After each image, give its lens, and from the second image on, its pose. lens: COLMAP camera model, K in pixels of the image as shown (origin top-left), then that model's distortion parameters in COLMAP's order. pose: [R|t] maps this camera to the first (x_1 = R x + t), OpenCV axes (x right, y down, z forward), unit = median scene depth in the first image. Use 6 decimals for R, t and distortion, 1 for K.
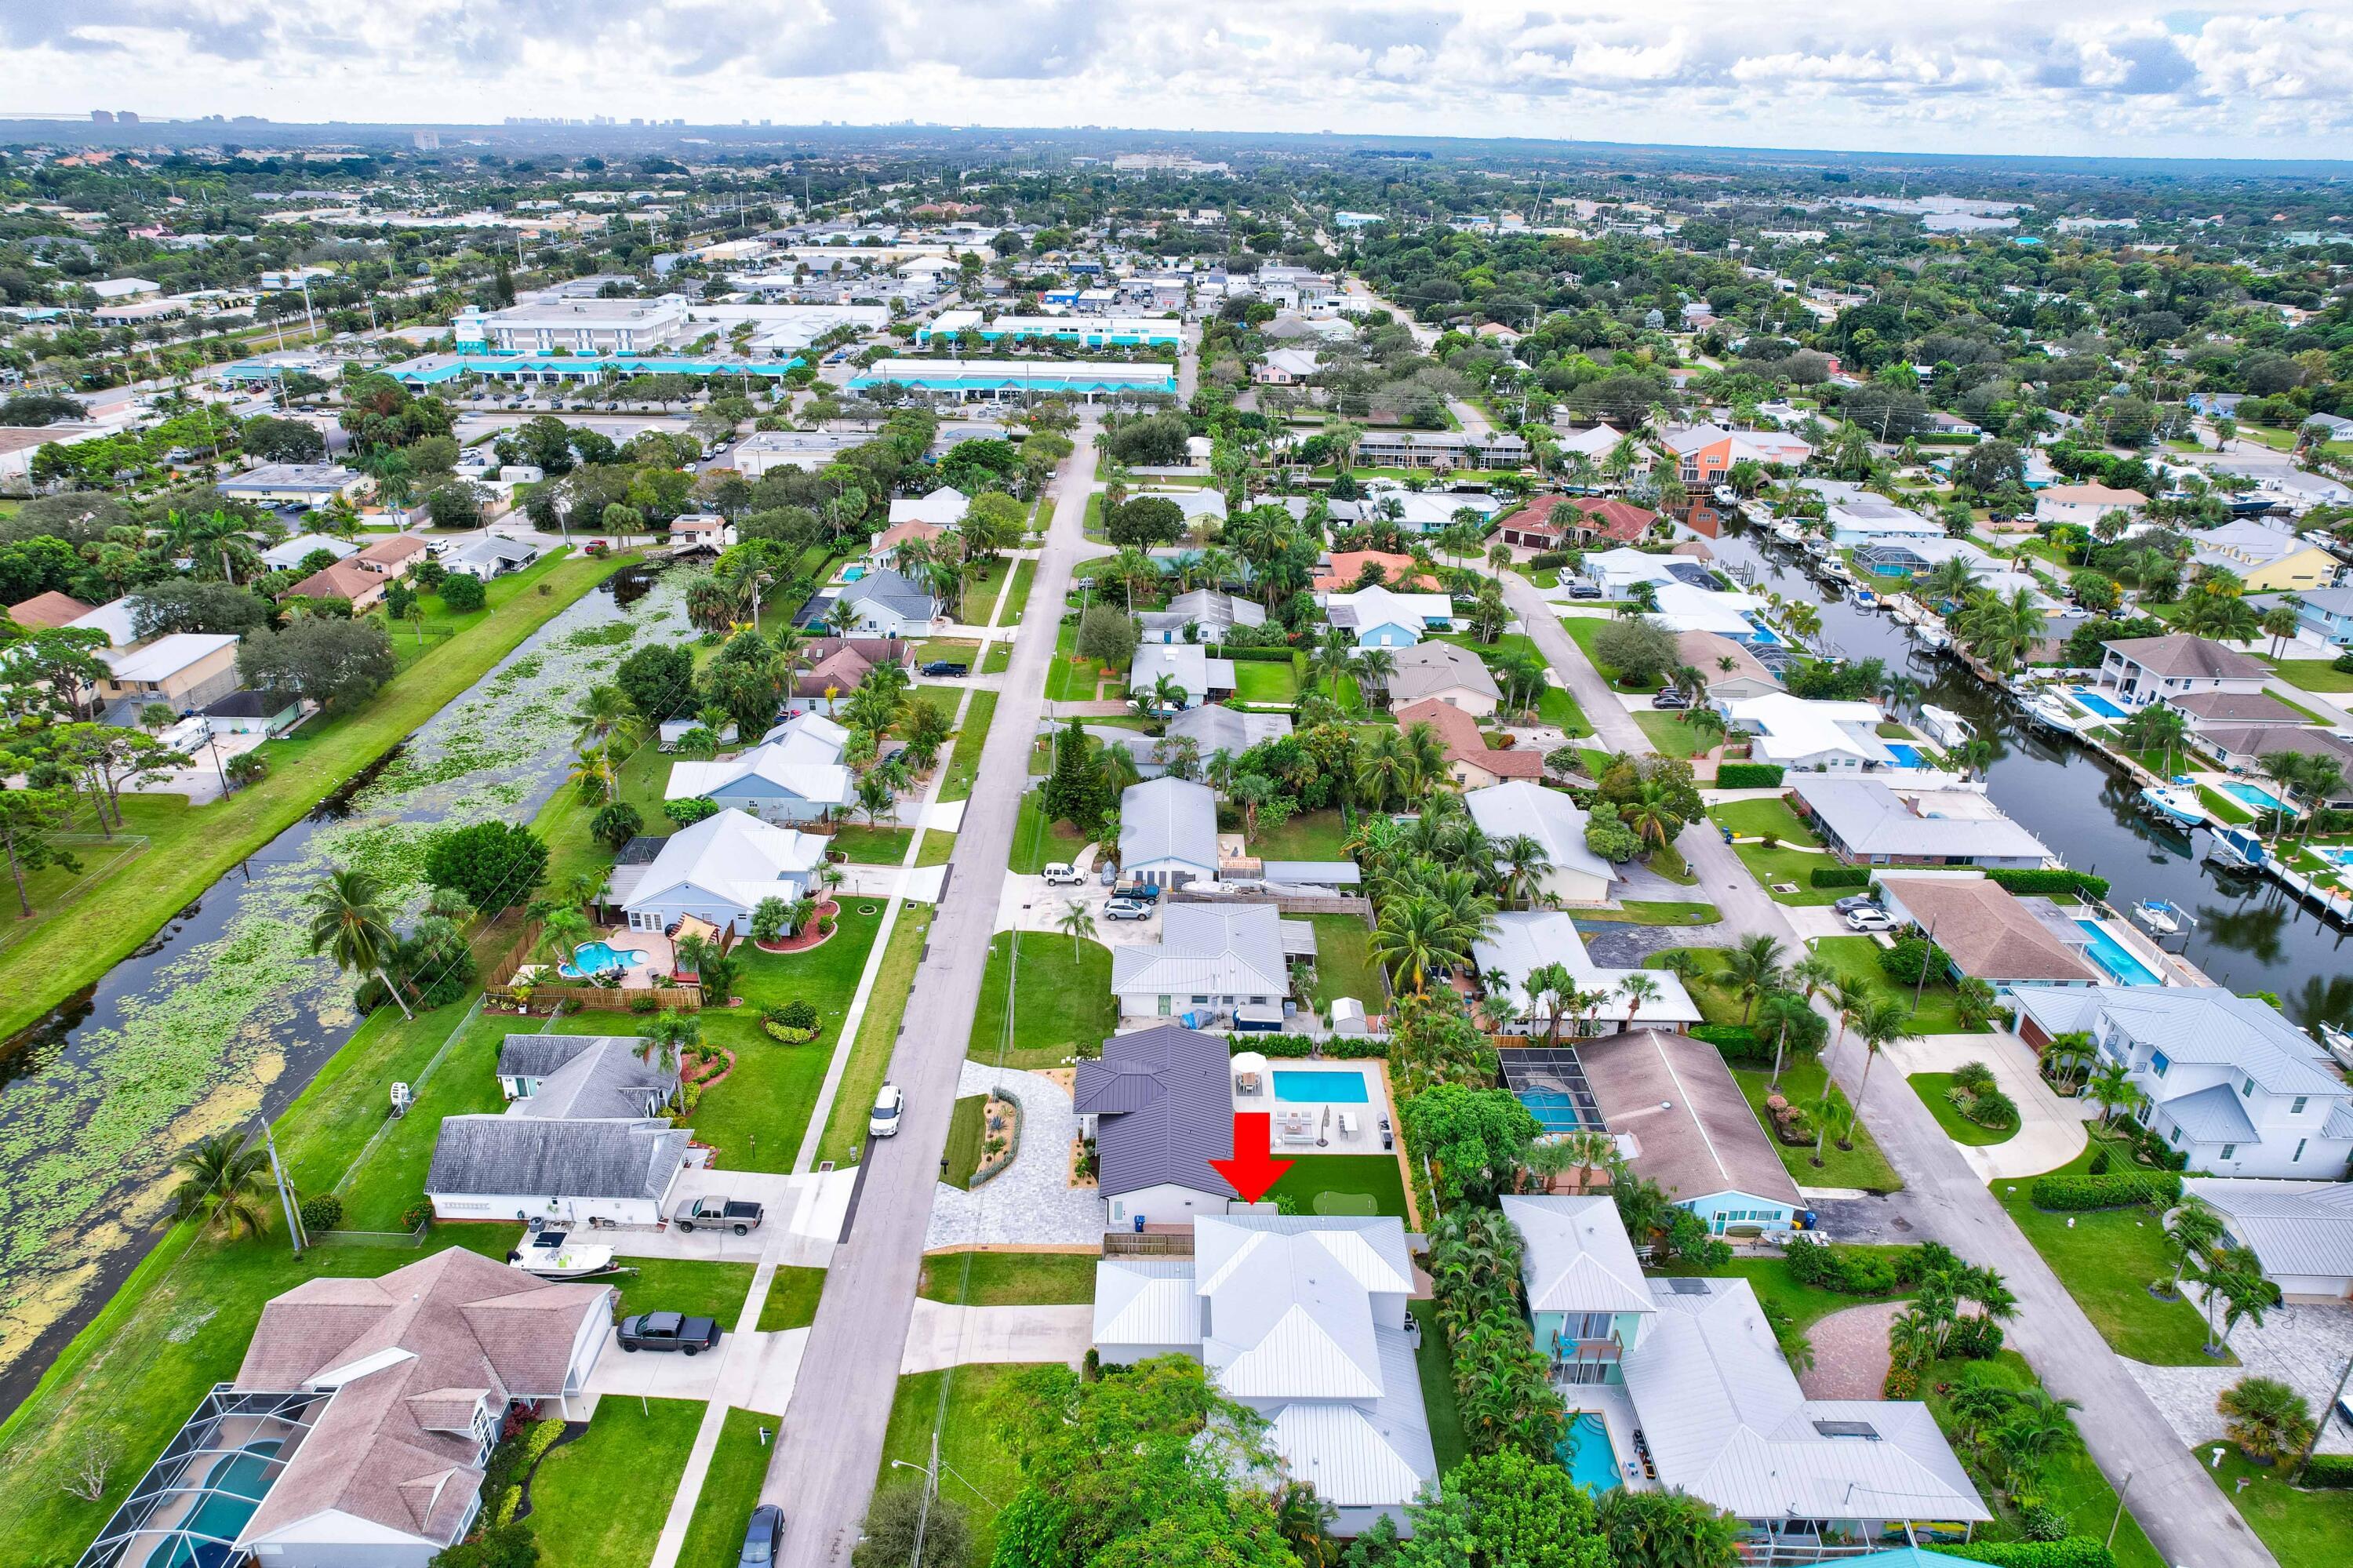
lens RADIAL K [[1498.9, 0, 1175.2], [0, 1498.9, 812.1], [0, 0, 1]] dist [-0.077276, 0.068175]
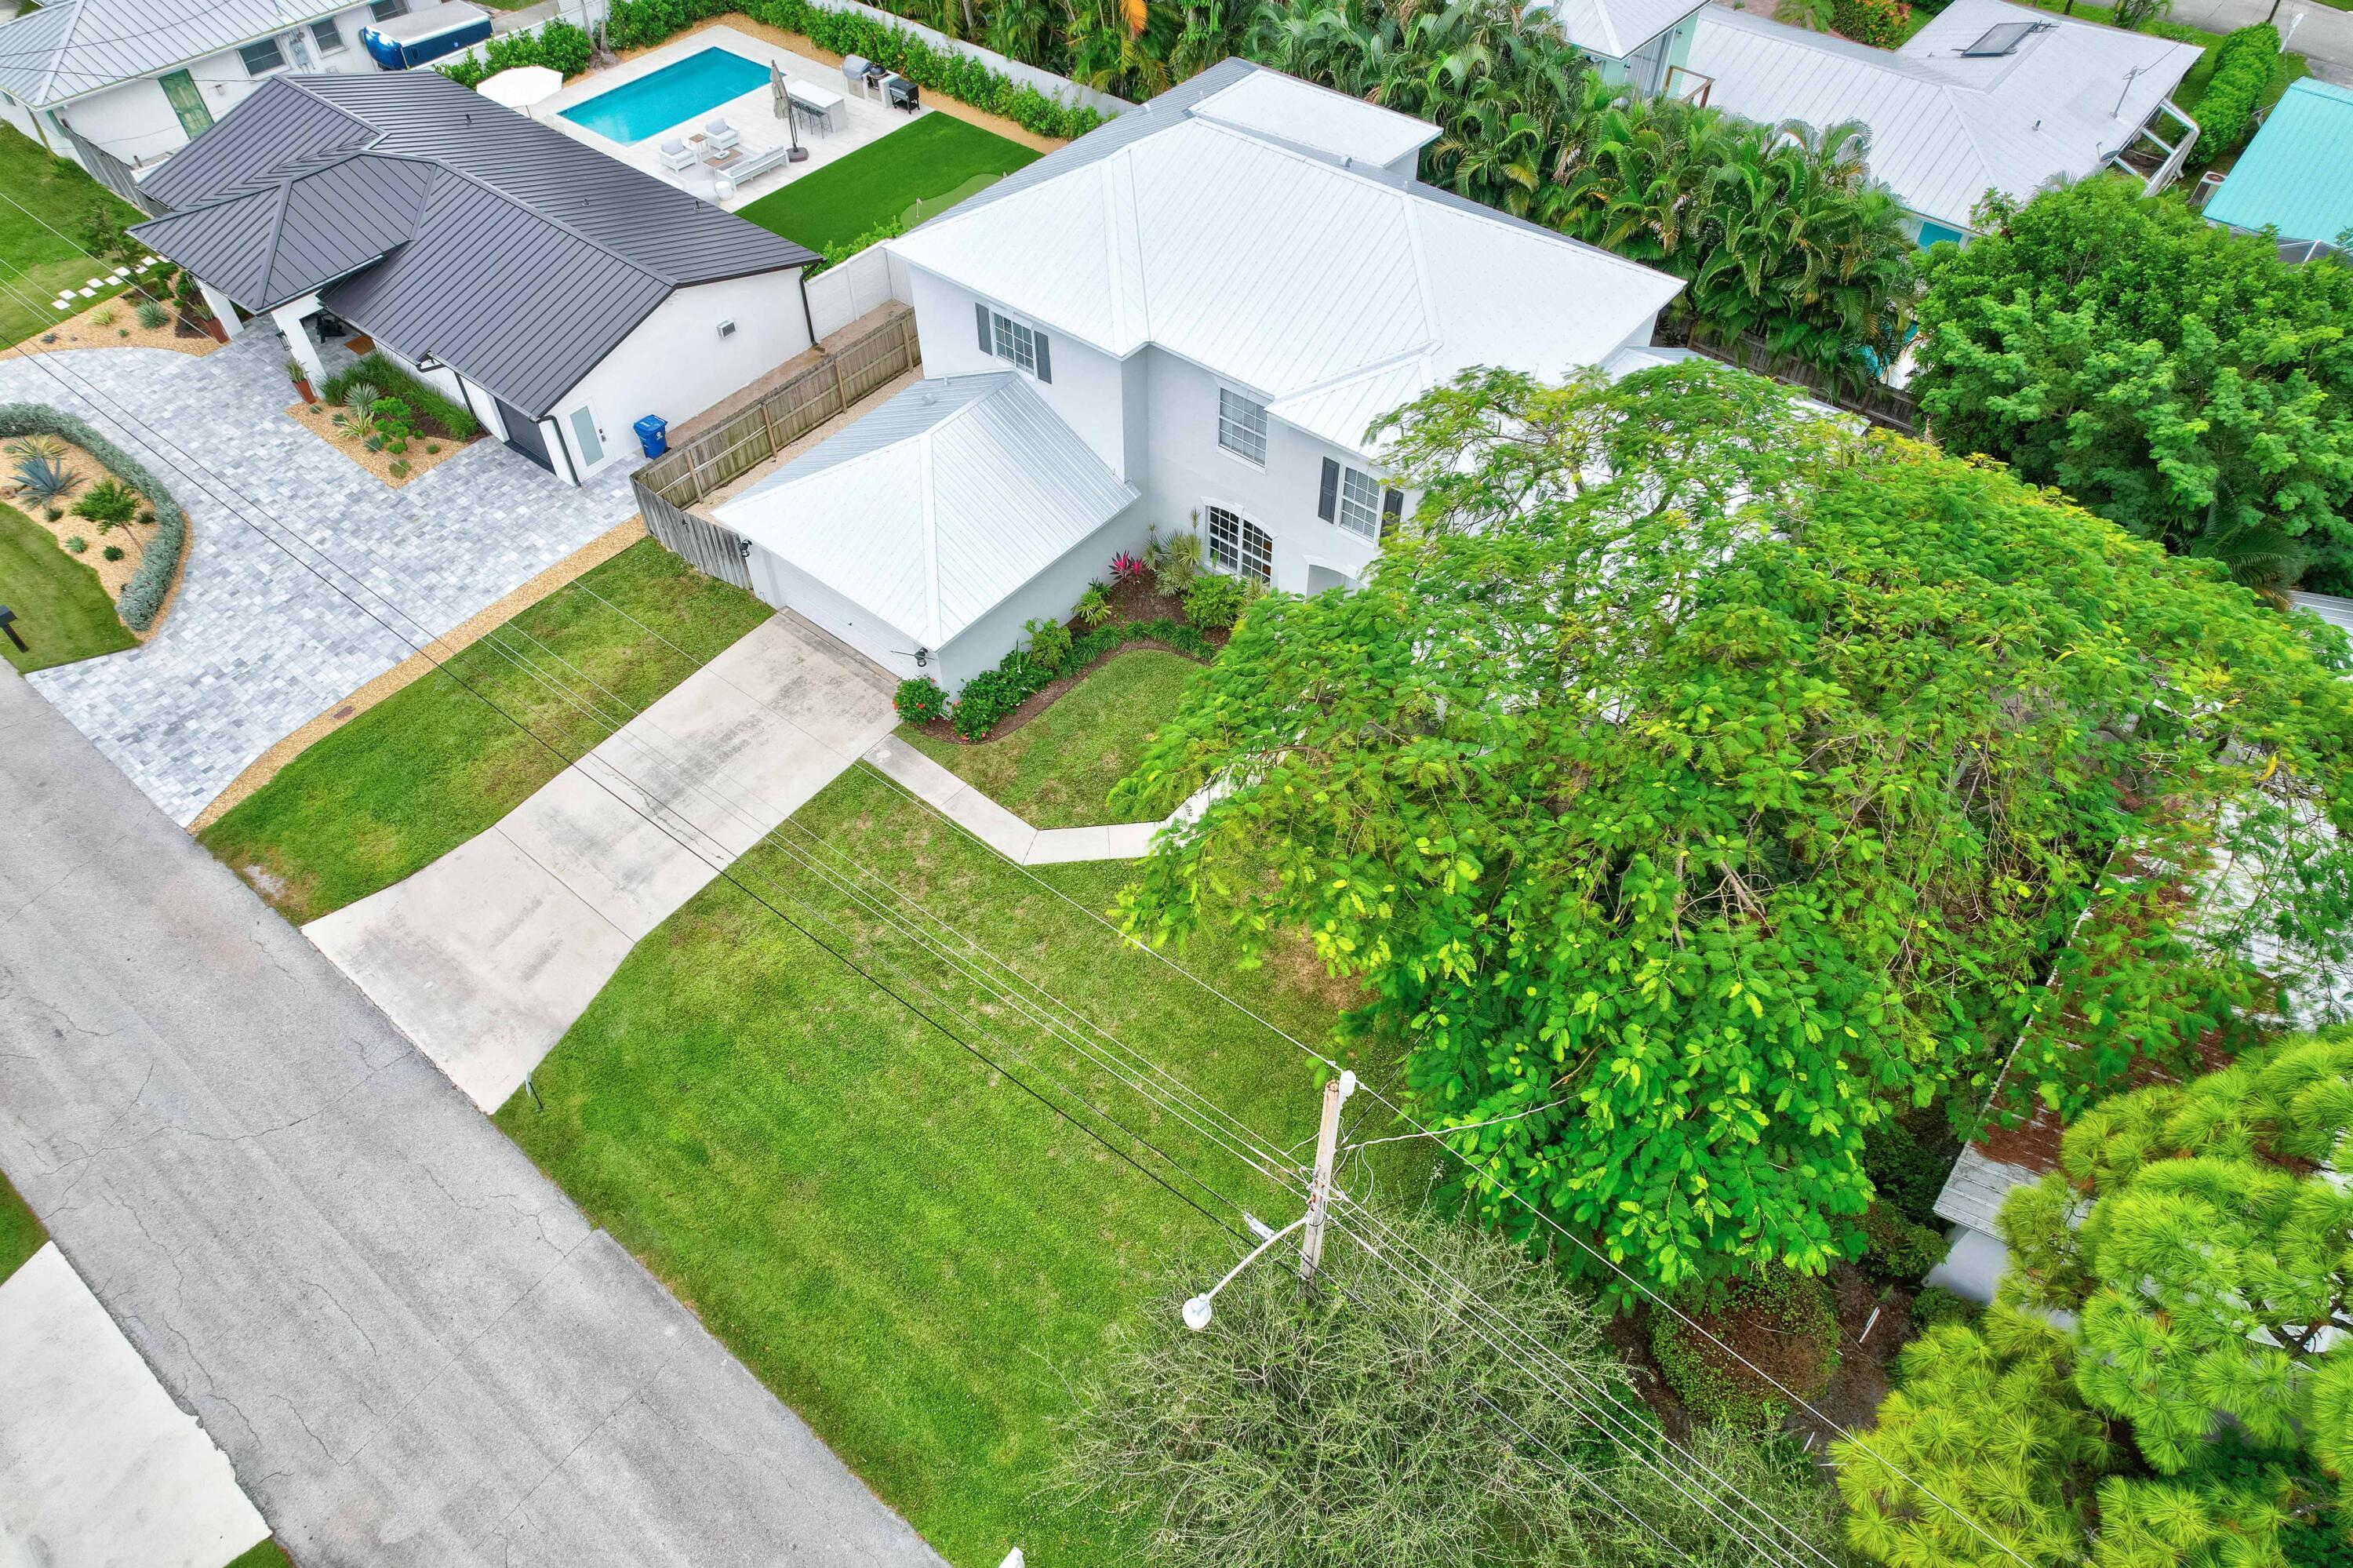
lens RADIAL K [[1498.9, 0, 1175.2], [0, 1498.9, 812.1], [0, 0, 1]] dist [-0.077276, 0.068175]
pose [[0.623801, -0.601606, 0.498941, -0.190972], [0.334667, 0.782488, 0.525081, 0.199545], [-0.706308, -0.160567, 0.689455, 0.637535]]
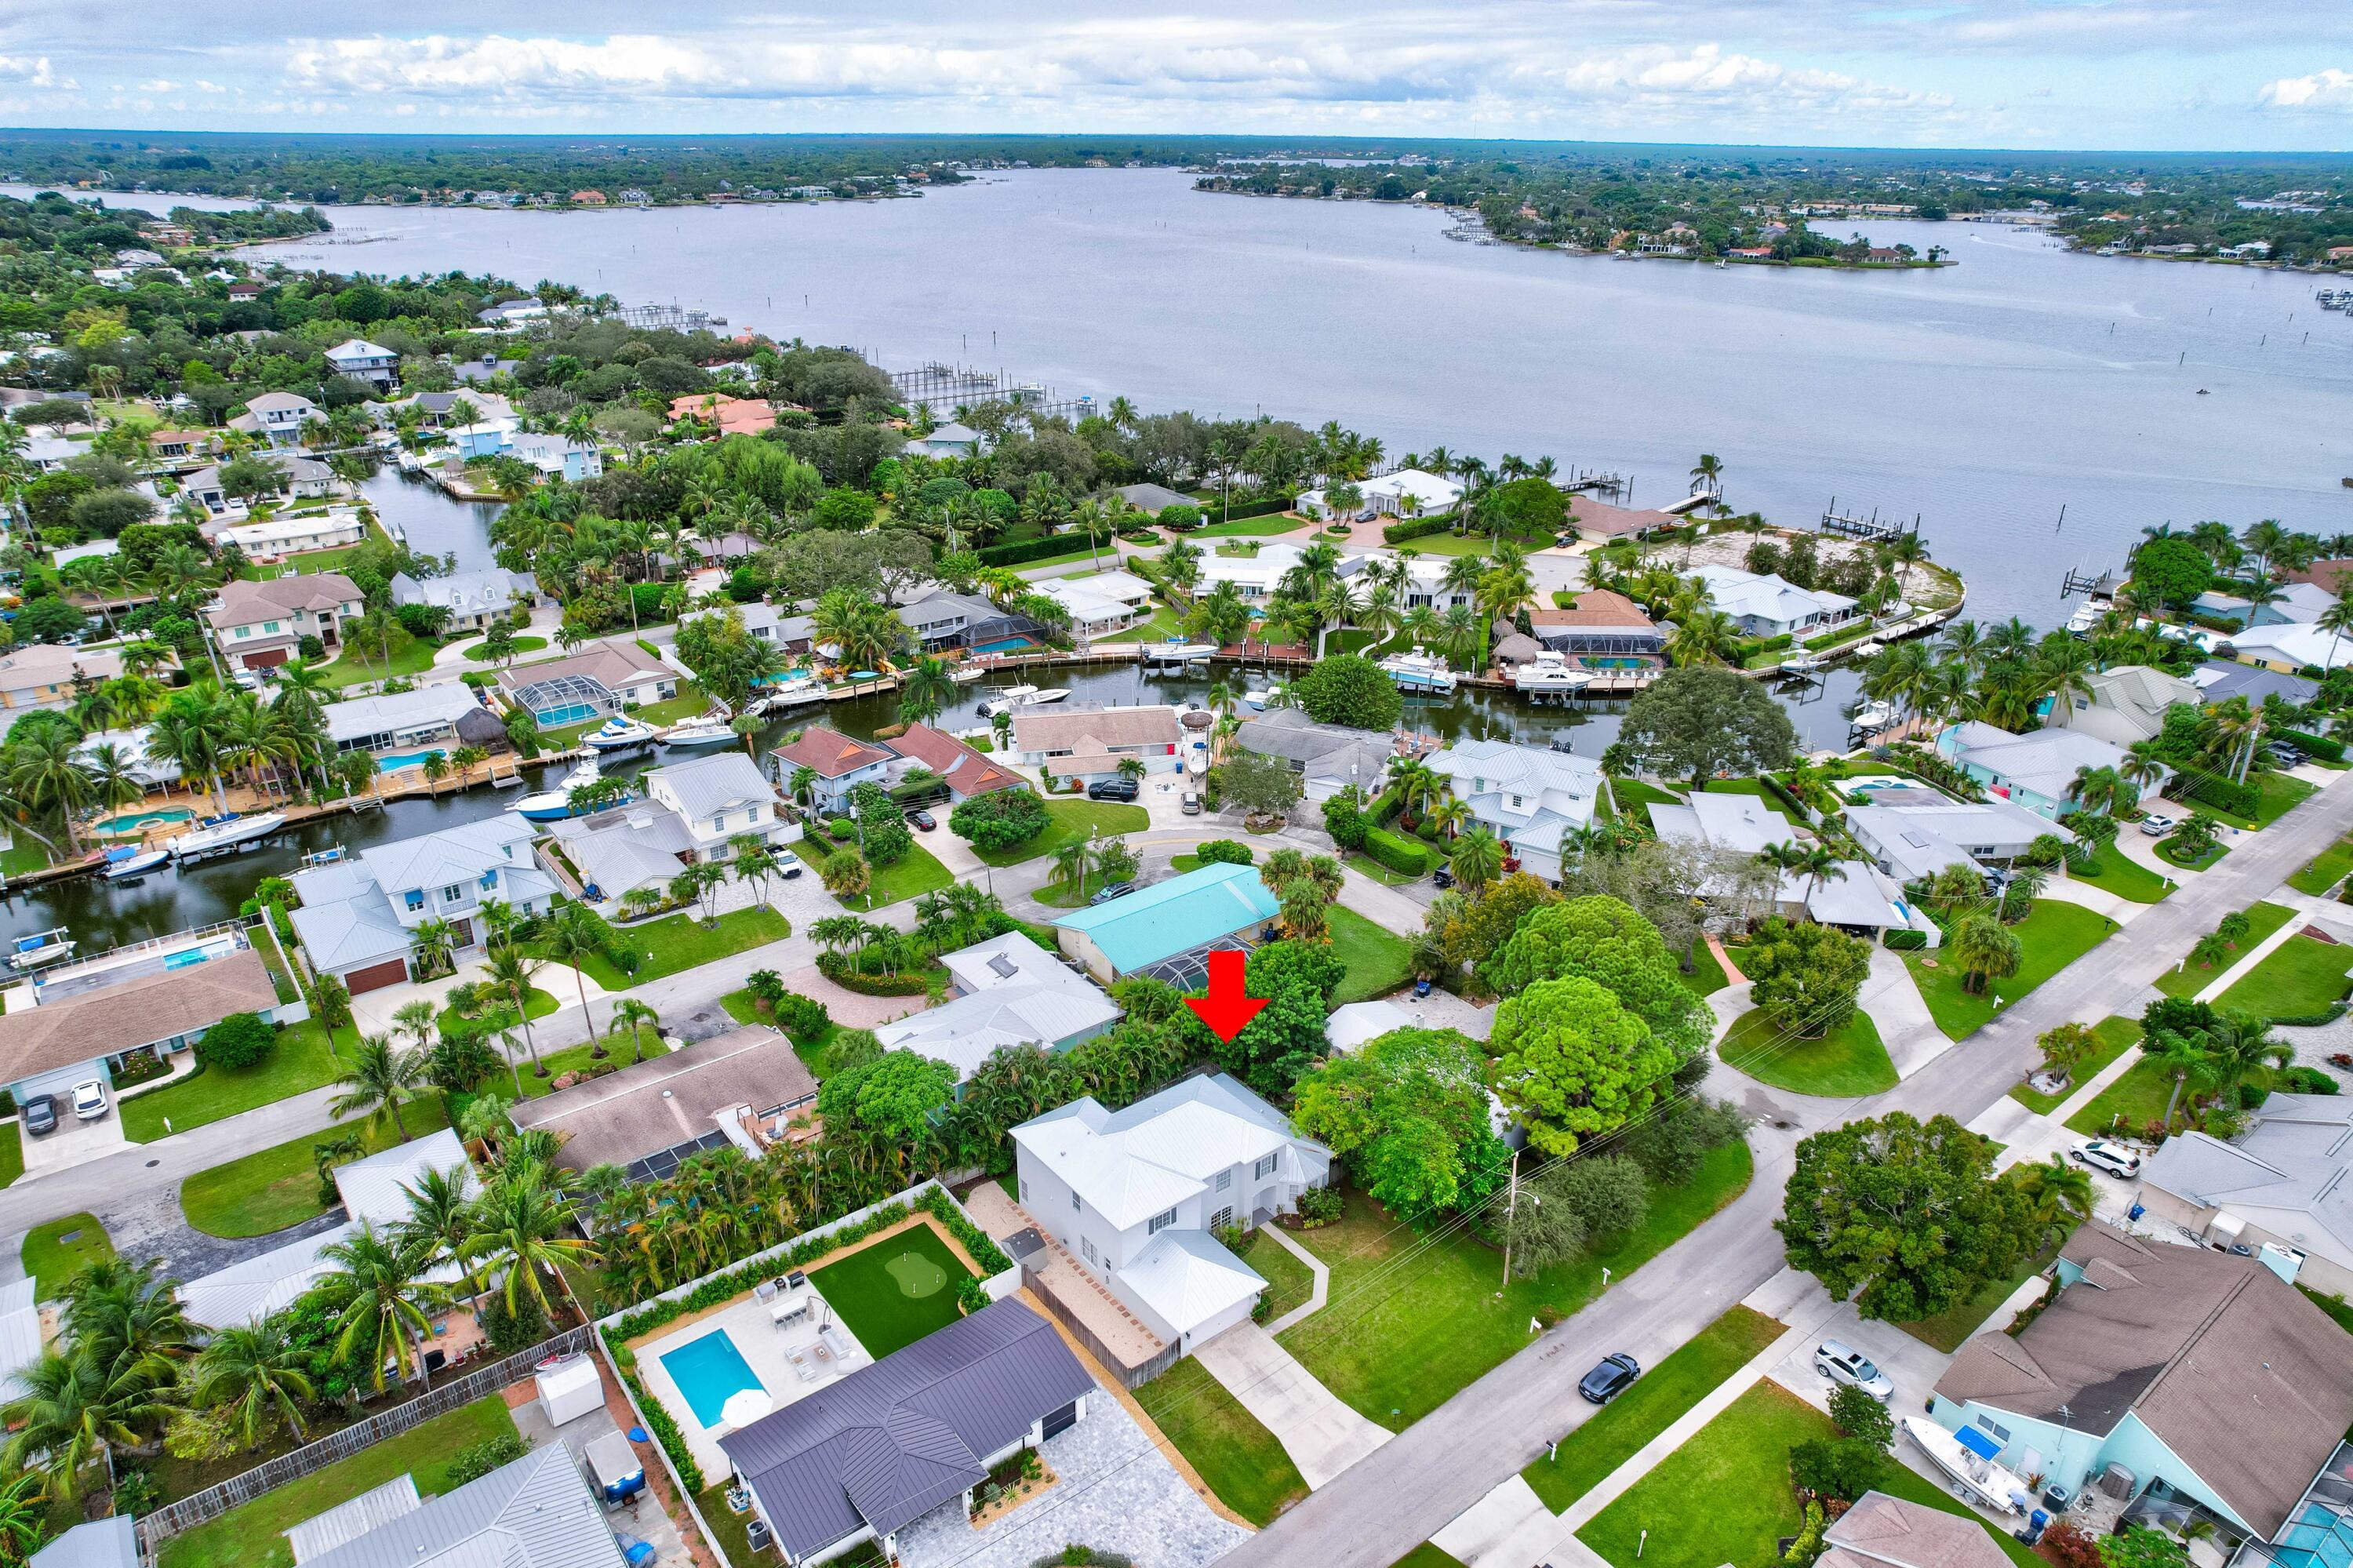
lens RADIAL K [[1498.9, 0, 1175.2], [0, 1498.9, 812.1], [0, 0, 1]] dist [-0.077276, 0.068175]
pose [[-0.616636, -0.338077, 0.710960, -0.576997], [0.327073, 0.711446, 0.621987, -0.491089], [-0.716089, 0.616075, -0.328127, 1.049416]]
